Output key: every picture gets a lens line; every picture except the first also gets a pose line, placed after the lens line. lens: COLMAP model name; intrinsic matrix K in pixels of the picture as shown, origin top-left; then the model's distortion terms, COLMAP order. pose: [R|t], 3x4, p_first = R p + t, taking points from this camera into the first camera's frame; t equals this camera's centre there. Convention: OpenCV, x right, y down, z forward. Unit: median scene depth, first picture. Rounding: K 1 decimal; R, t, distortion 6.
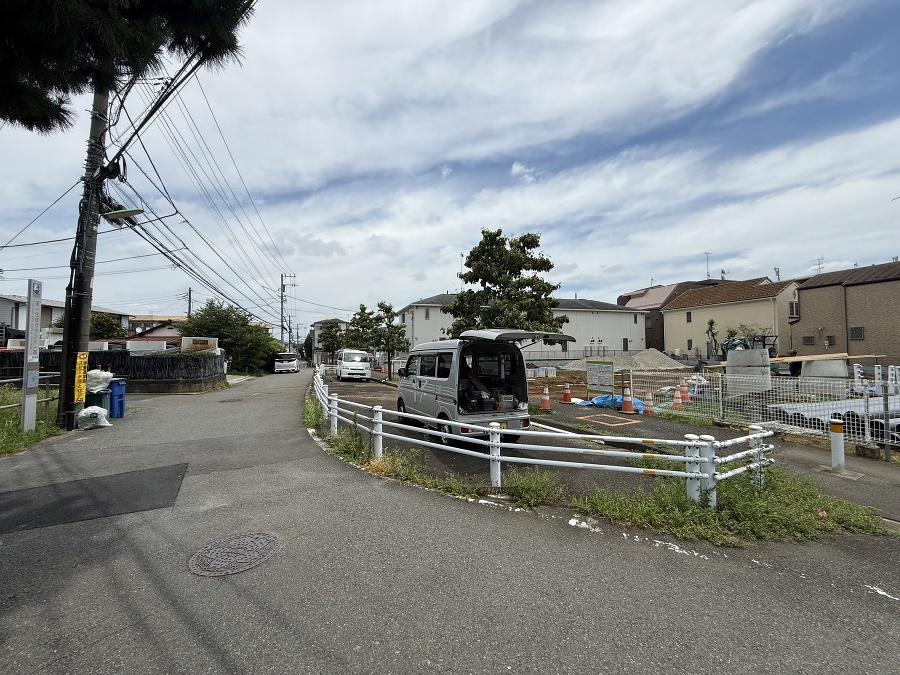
lens RADIAL K [[358.9, 0, 451.3], [0, 358.9, 331.9], [0, 0, 1]] dist [0.000309, 0.000010]
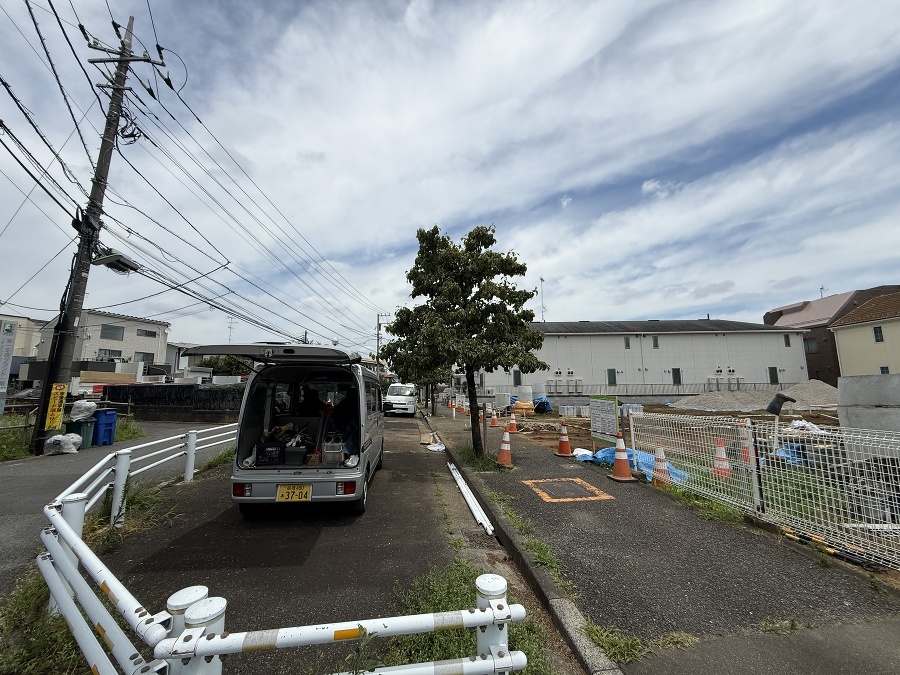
lens RADIAL K [[358.9, 0, 449.1], [0, 358.9, 333.3], [0, 0, 1]] dist [0.000309, 0.000010]
pose [[0.944307, -0.050078, -0.325233, 0.093877], [0.019778, 0.995203, -0.095811, 0.006061], [0.328471, 0.084042, 0.940768, 0.064894]]
